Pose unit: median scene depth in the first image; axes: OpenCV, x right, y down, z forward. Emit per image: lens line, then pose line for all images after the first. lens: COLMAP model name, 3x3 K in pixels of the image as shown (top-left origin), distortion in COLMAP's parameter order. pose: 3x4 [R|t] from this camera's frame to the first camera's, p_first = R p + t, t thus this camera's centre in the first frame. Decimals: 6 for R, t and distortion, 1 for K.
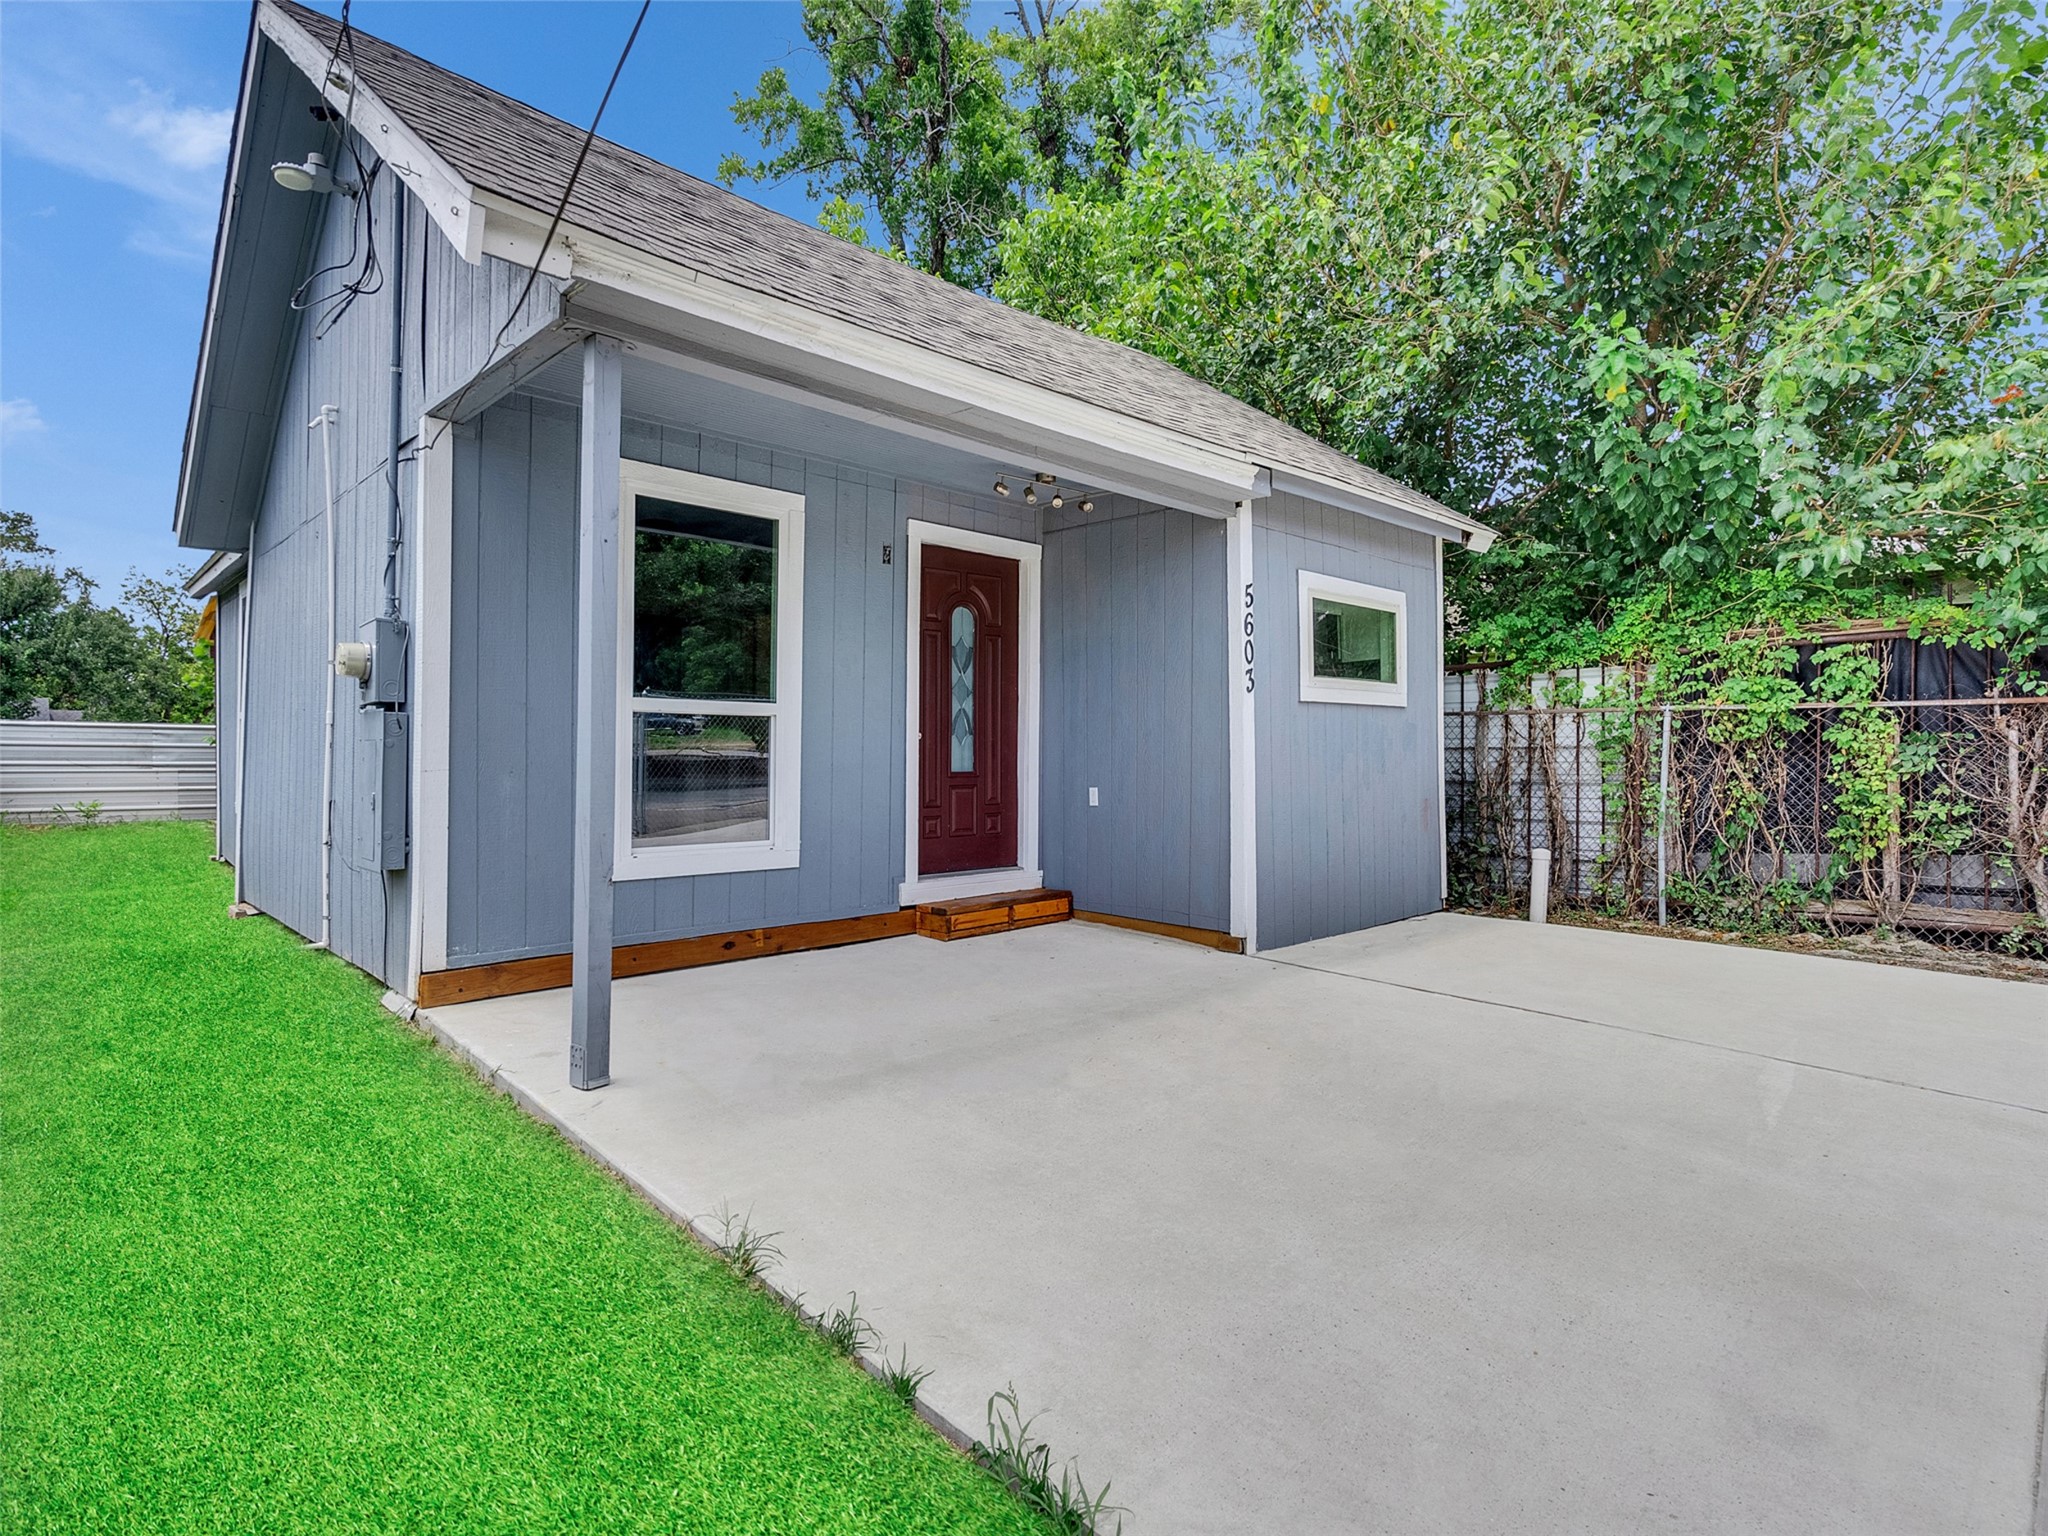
lens RADIAL K [[1048.5, 0, 1010.1], [0, 1048.5, 764.7], [0, 0, 1]] dist [-0.007749, 0.005136]
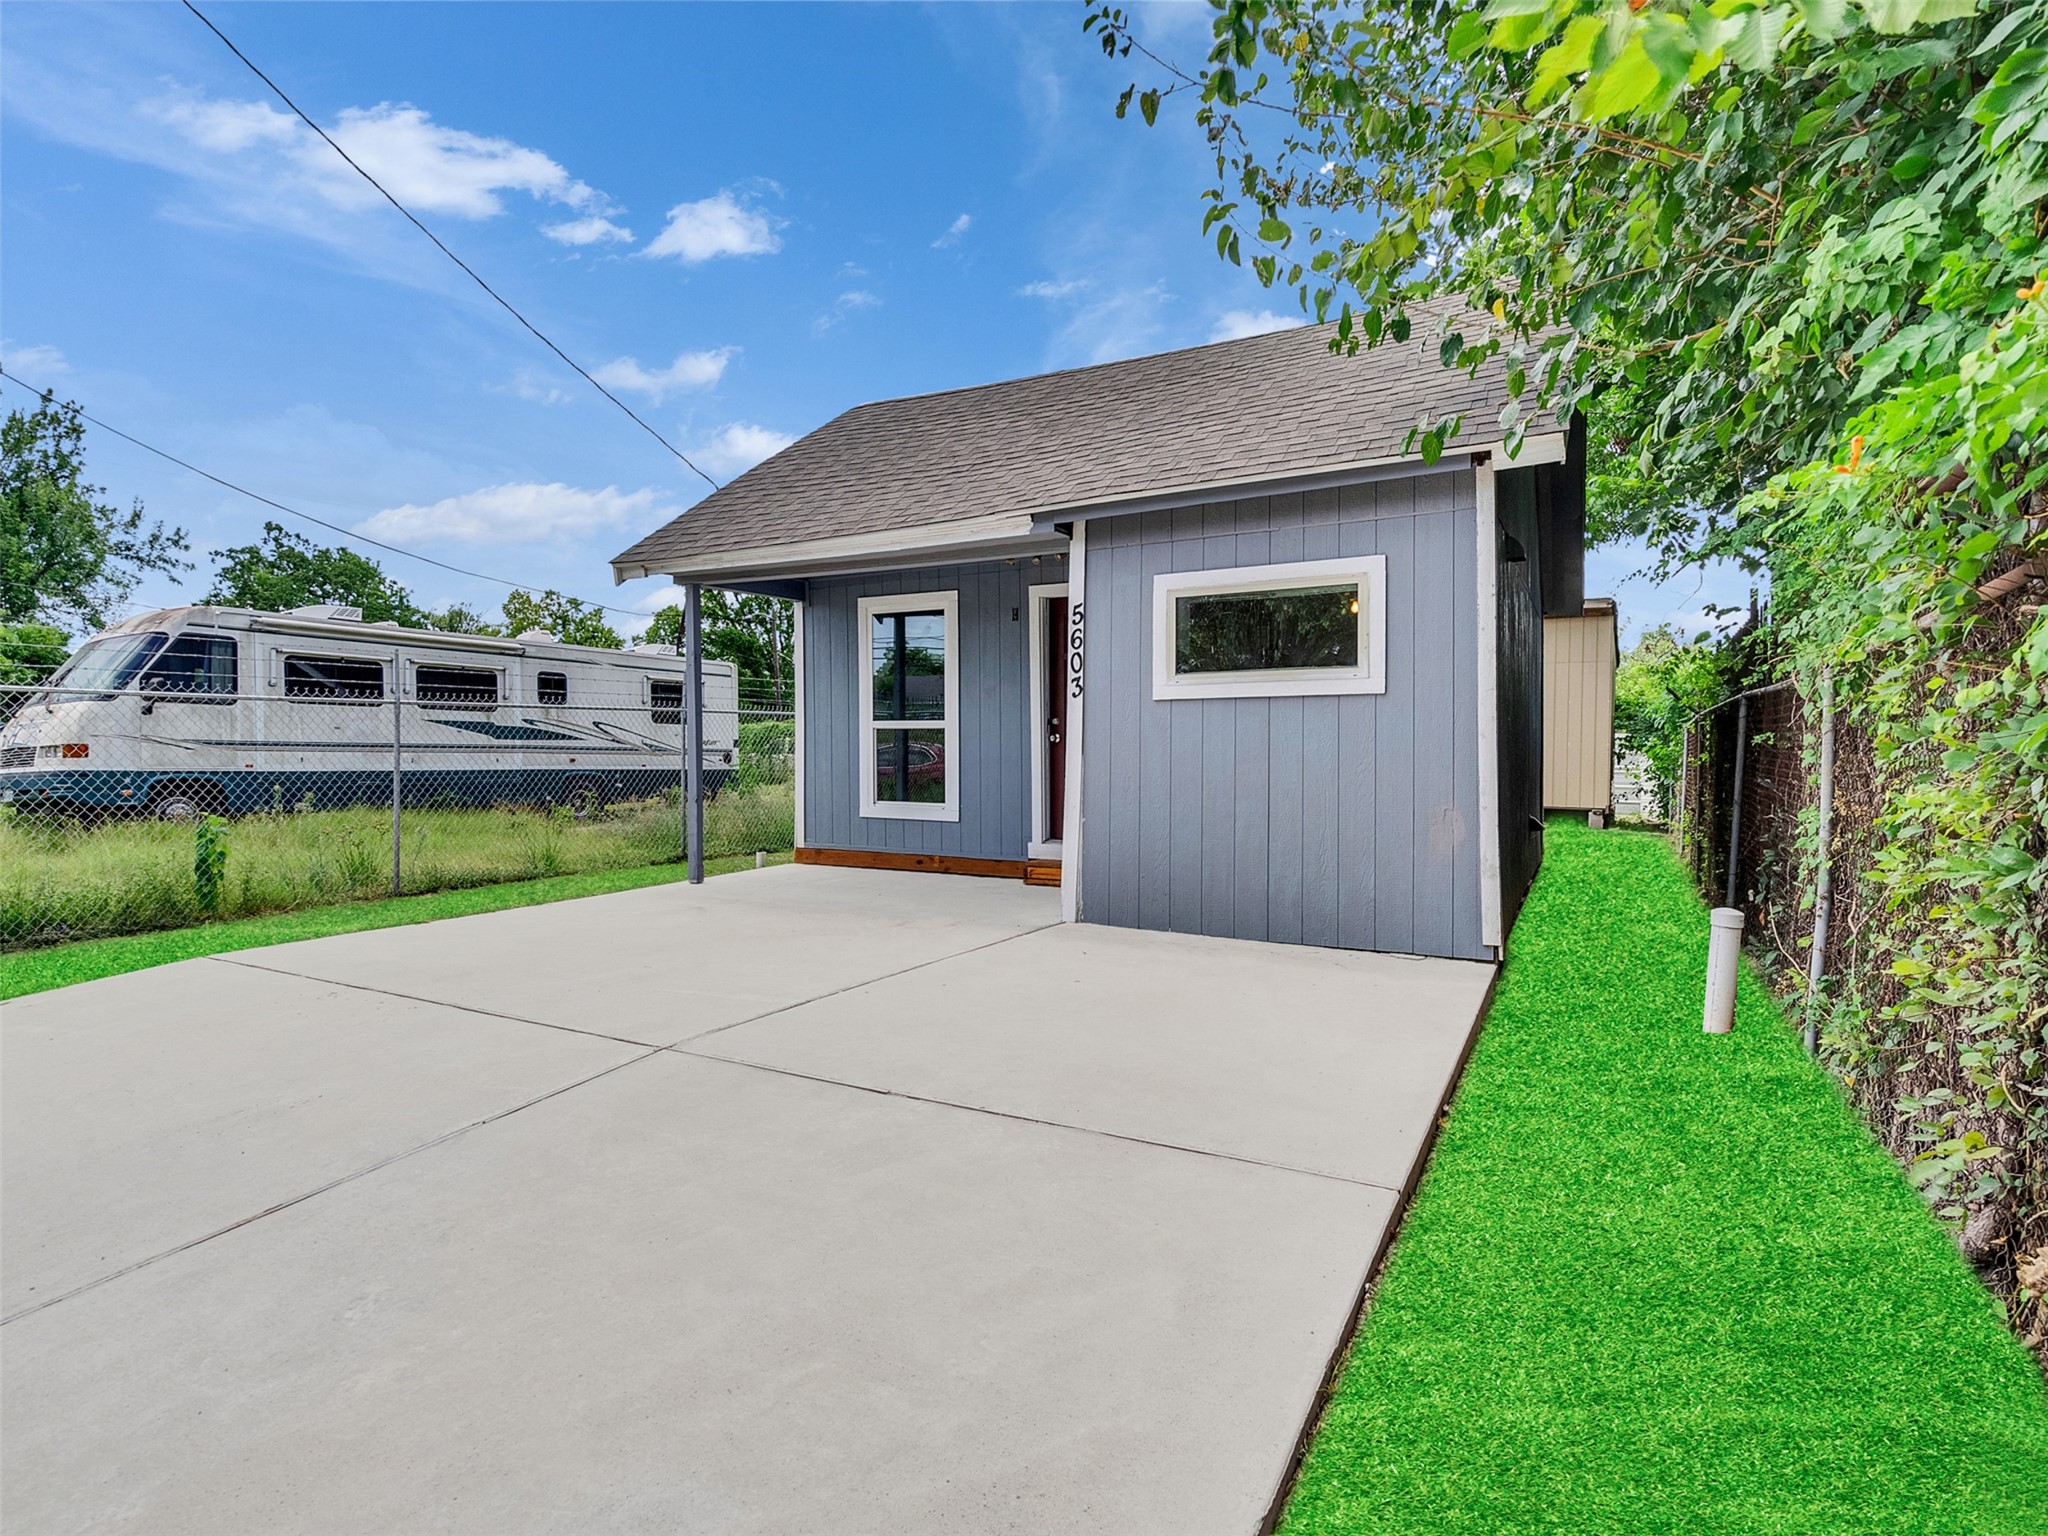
lens RADIAL K [[1048.5, 0, 1010.1], [0, 1048.5, 764.7], [0, 0, 1]] dist [-0.007749, 0.005136]
pose [[0.299312, 0.009910, -0.954104, 1.319477], [-0.011978, 0.999906, 0.006629, -0.000913], [0.954080, 0.009444, 0.299403, 0.580760]]
